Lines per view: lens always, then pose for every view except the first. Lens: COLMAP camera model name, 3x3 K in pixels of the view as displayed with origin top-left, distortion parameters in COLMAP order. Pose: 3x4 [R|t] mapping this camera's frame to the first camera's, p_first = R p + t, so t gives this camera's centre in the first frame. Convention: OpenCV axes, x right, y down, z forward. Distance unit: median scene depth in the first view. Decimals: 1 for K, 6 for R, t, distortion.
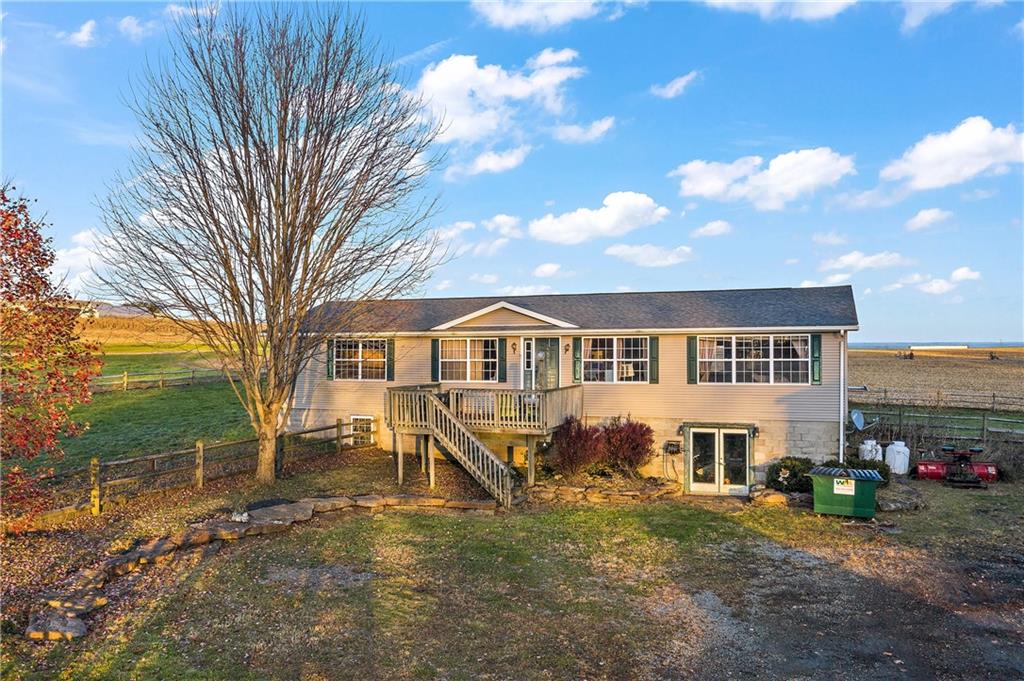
lens RADIAL K [[801.8, 0, 513.7], [0, 801.8, 337.0], [0, 0, 1]] dist [-0.029137, 0.004318]
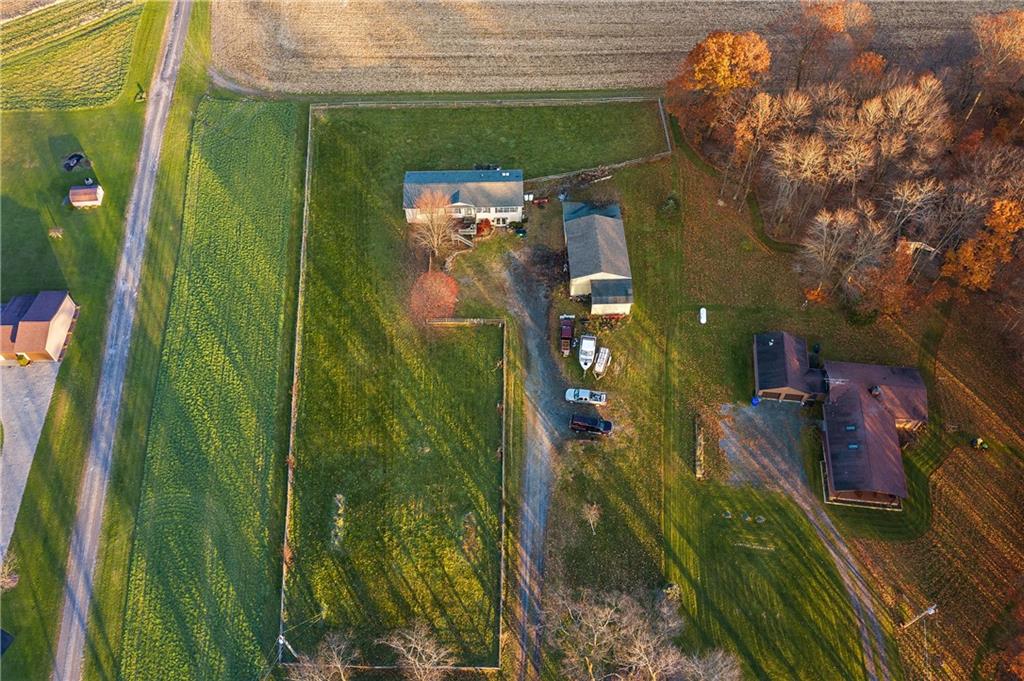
lens RADIAL K [[801.8, 0, 511.4], [0, 801.8, 341.7], [0, 0, 1]] dist [-0.029137, 0.004318]
pose [[0.927764, -0.311398, 0.205632, -1.159073], [-0.008747, 0.532748, 0.846228, -4.379800], [-0.373064, -0.786899, 0.491541, -2.614676]]
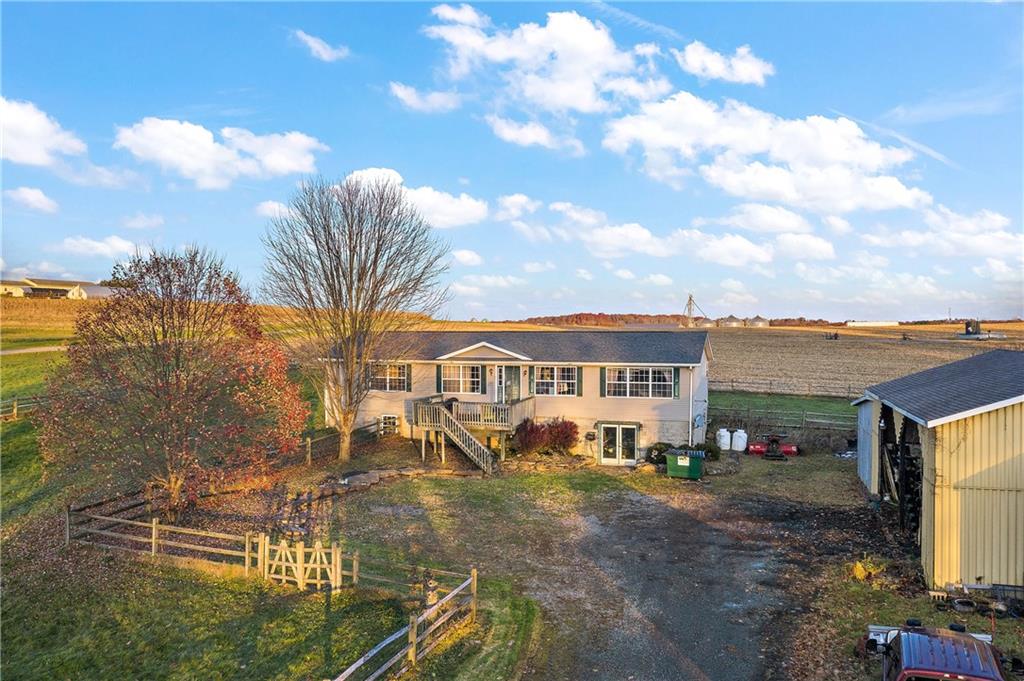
lens RADIAL K [[801.8, 0, 512.9], [0, 801.8, 339.0], [0, 0, 1]] dist [-0.029137, 0.004318]
pose [[0.999014, -0.002075, 0.044346, -0.029027], [0.000125, 0.999034, 0.043940, -0.132392], [-0.044395, -0.043891, 0.998049, -0.609858]]
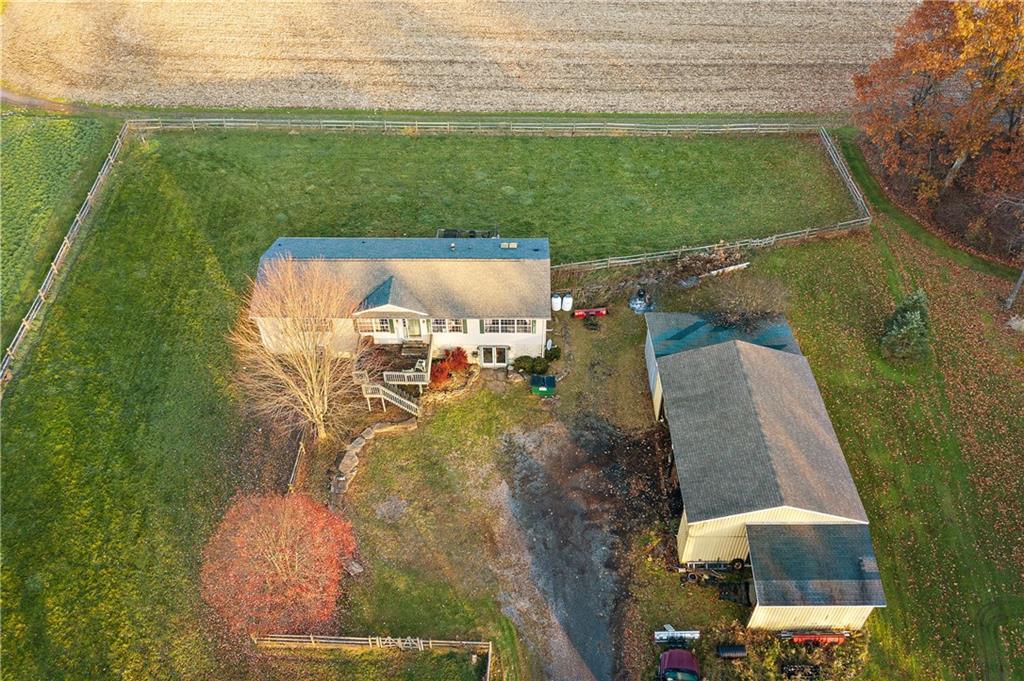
lens RADIAL K [[801.8, 0, 505.5], [0, 801.8, 314.7], [0, 0, 1]] dist [-0.029137, 0.004318]
pose [[0.942155, -0.237210, 0.236801, -0.248988], [0.003066, 0.712567, 0.701598, -1.629740], [-0.335163, -0.660288, 0.672076, -0.533692]]
